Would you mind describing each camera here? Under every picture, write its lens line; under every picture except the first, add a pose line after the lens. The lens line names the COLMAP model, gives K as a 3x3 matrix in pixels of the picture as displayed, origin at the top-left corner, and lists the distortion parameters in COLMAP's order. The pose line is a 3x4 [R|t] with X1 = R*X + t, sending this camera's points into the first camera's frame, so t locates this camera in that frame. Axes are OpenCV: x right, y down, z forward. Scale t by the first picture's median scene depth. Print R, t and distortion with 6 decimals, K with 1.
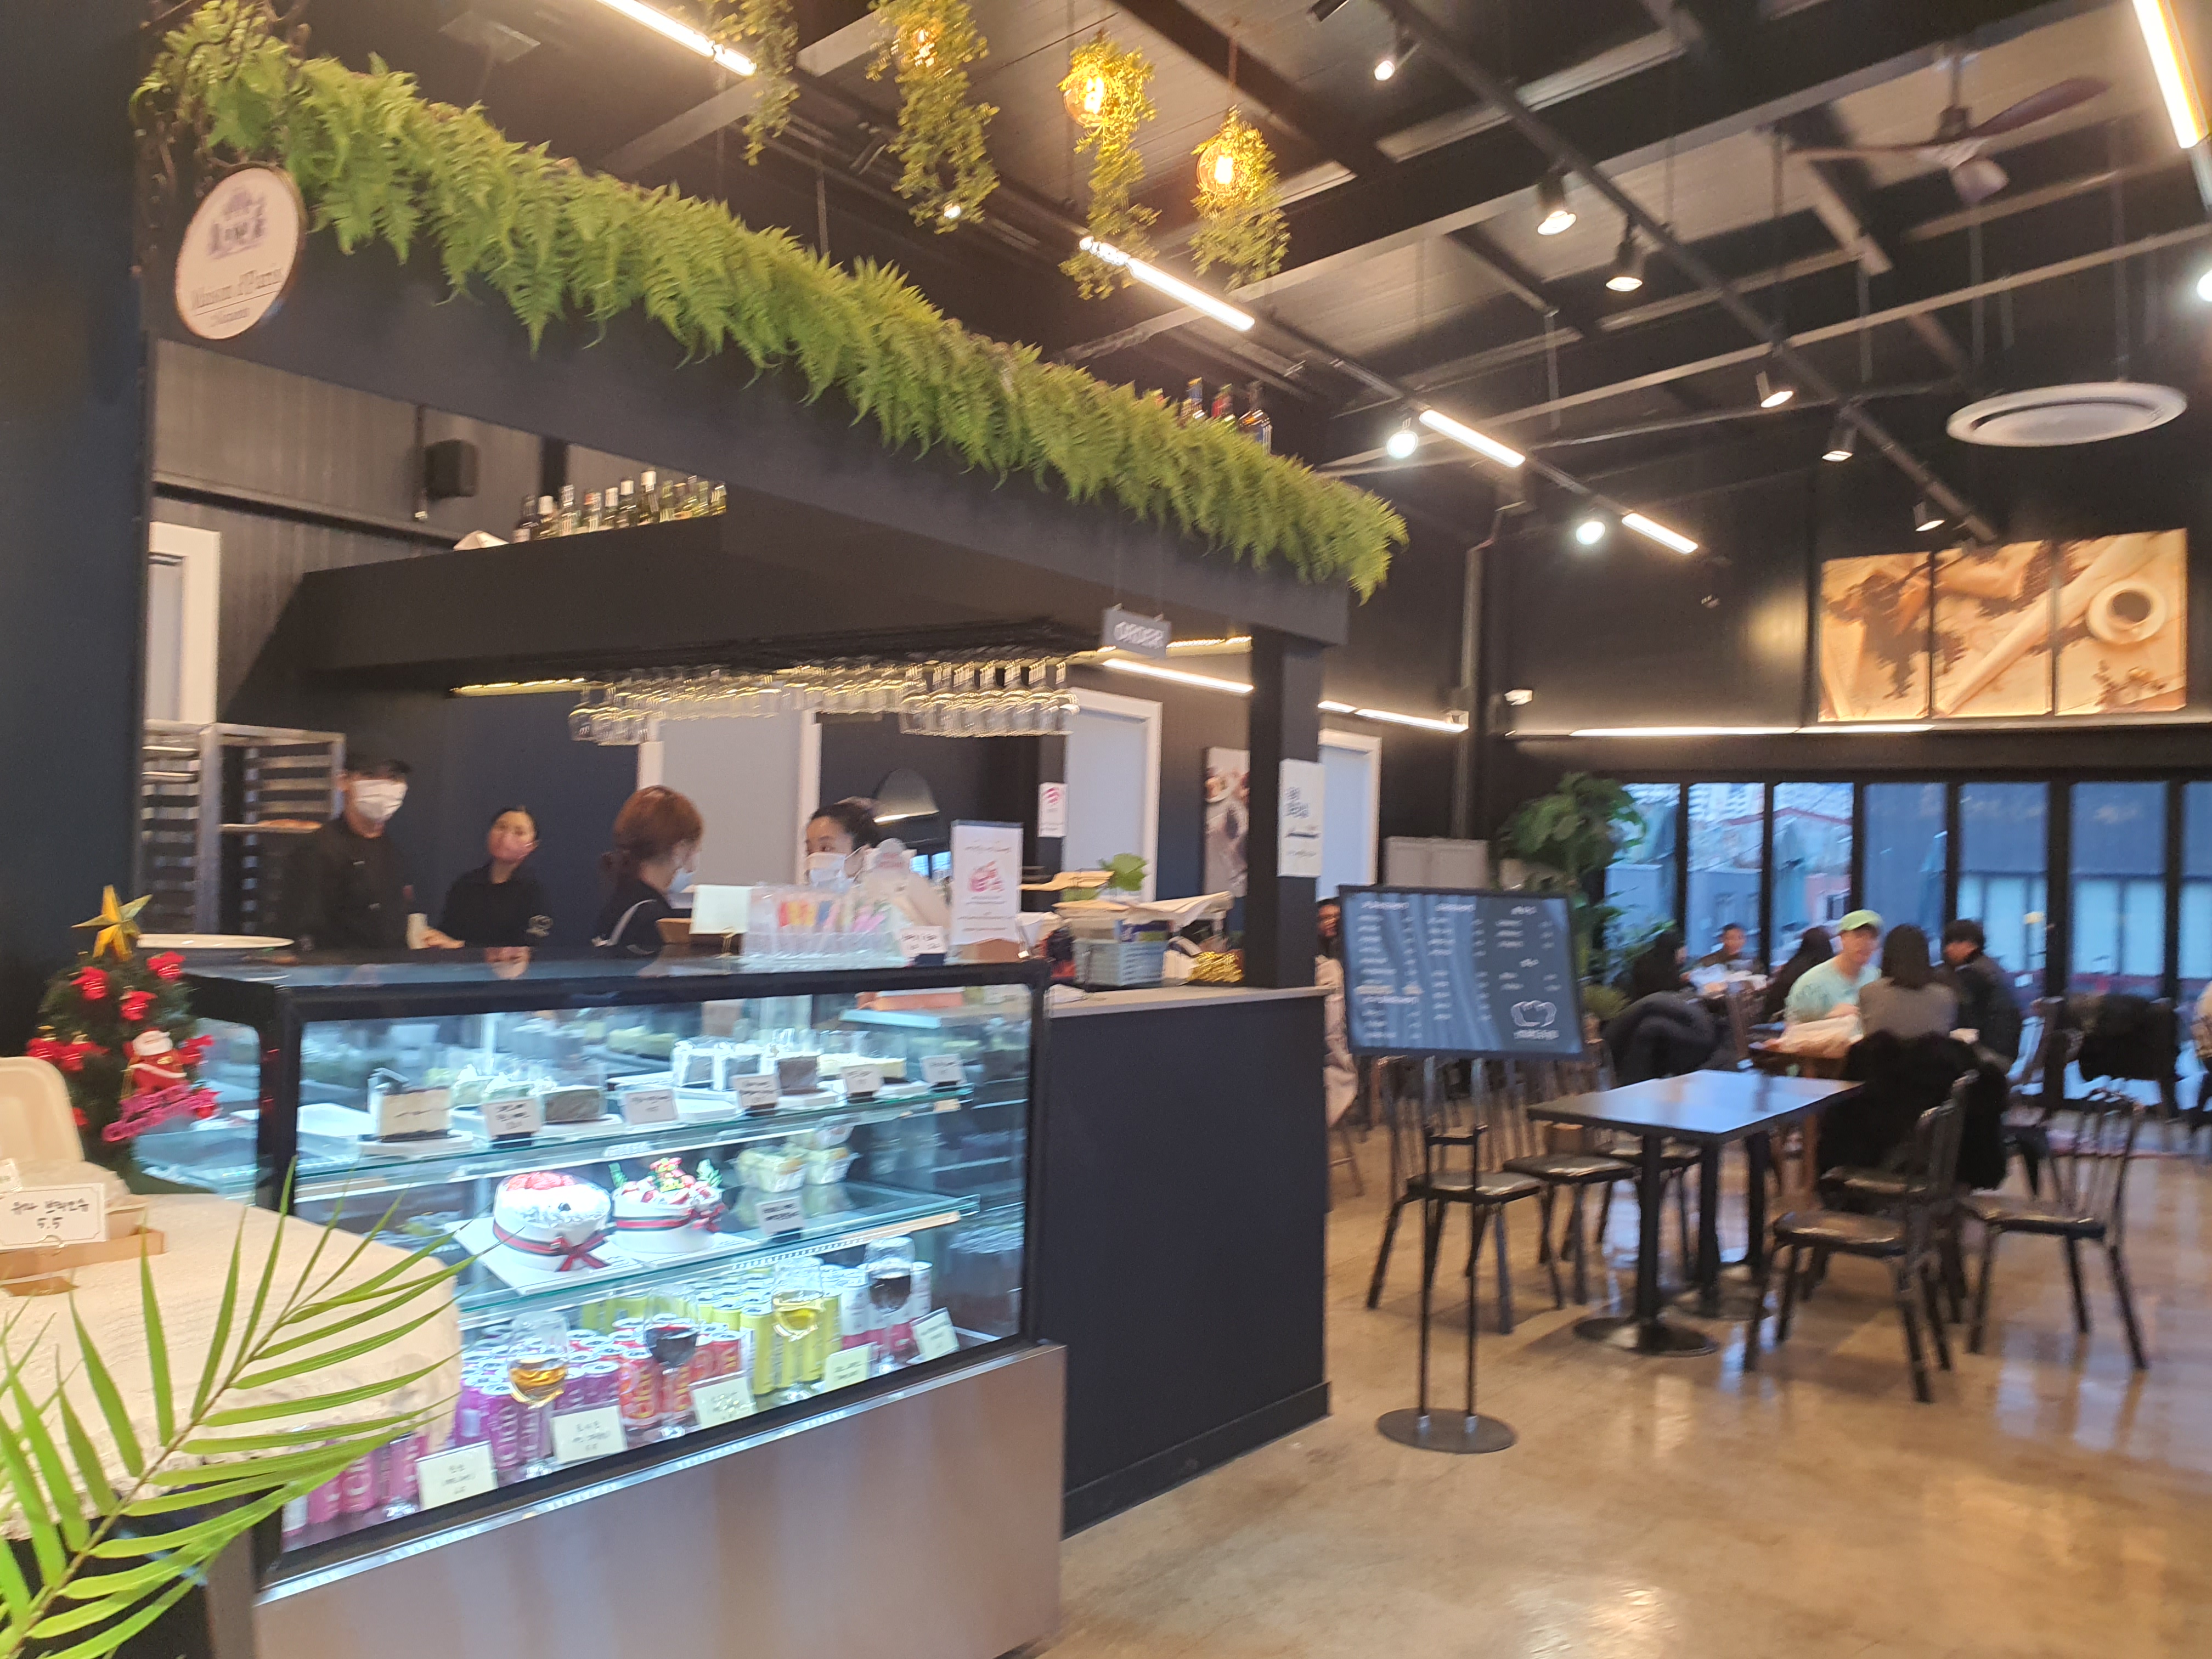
lens RADIAL K [[1706.9, 0, 1106.0], [0, 1706.9, 829.5], [0, 0, 1]] dist [0.131184, -0.000061]
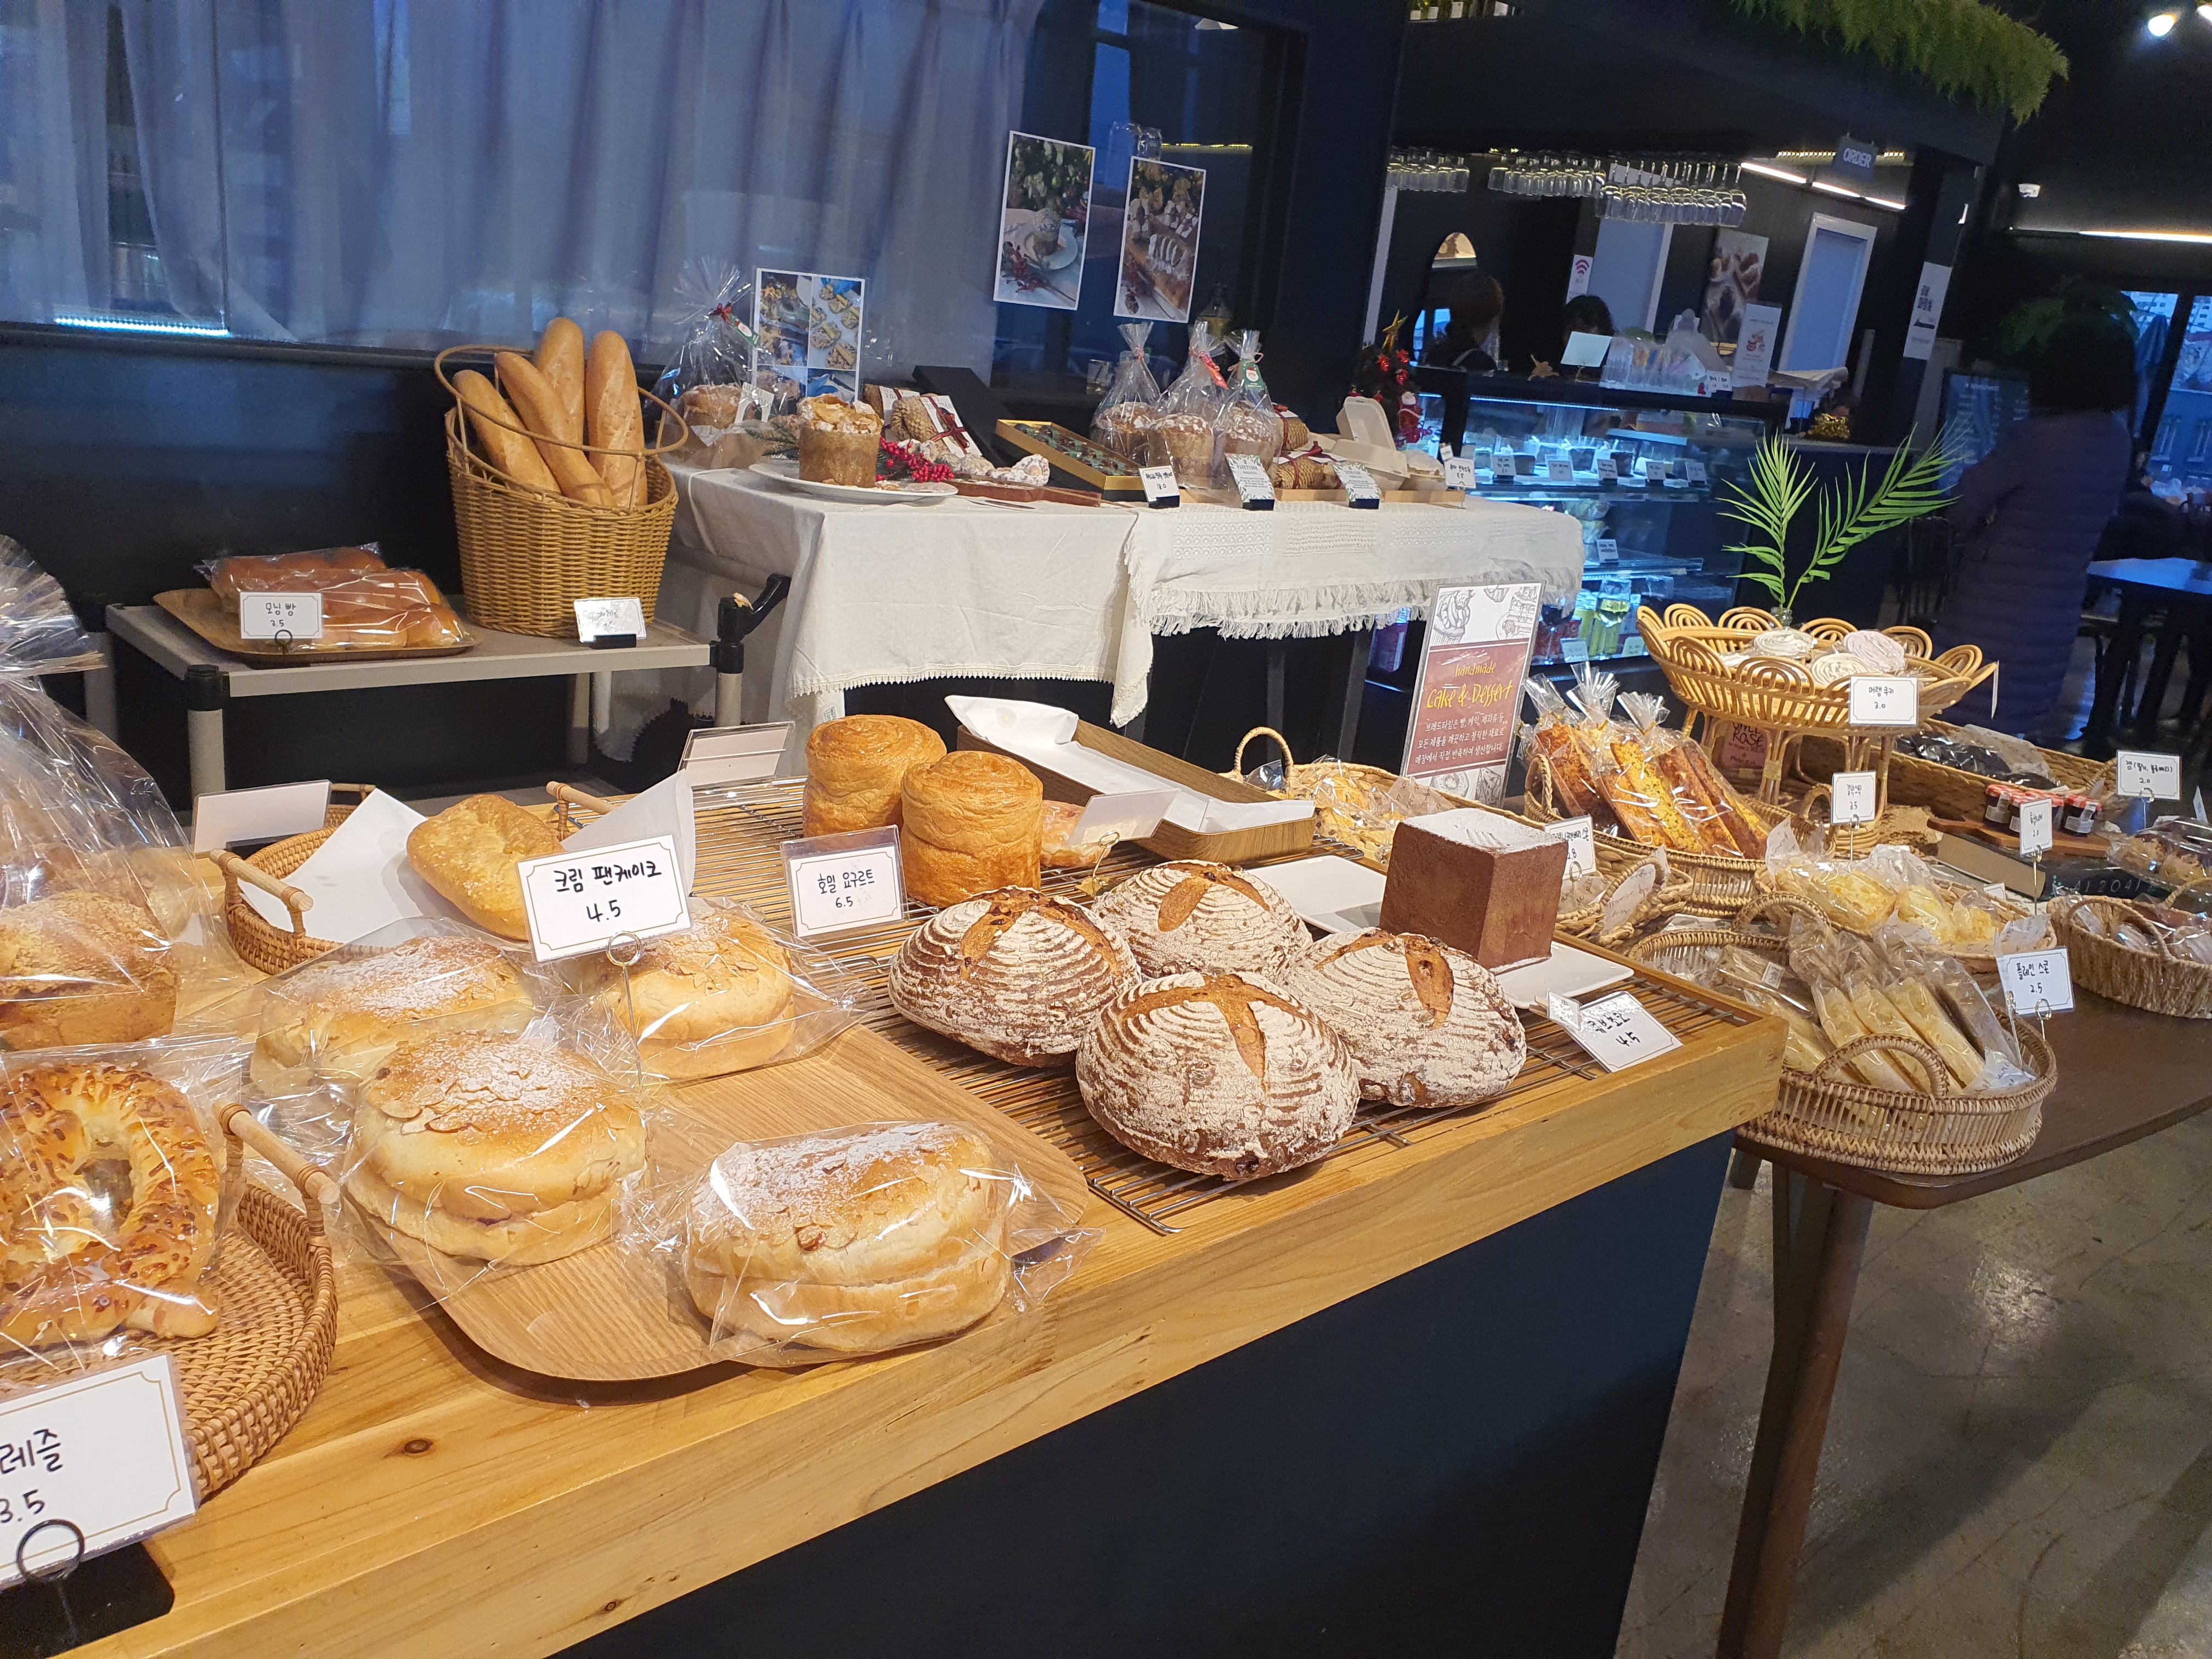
lens RADIAL K [[1694.6, 0, 1106.0], [0, 1694.6, 829.5], [0, 0, 1]] dist [-0.000086, -0.000007]
pose [[0.977220, 0.124087, -0.172175, -0.237555], [-0.065354, 0.947785, 0.312142, 0.005954], [0.201917, -0.293779, 0.934304, -0.446232]]
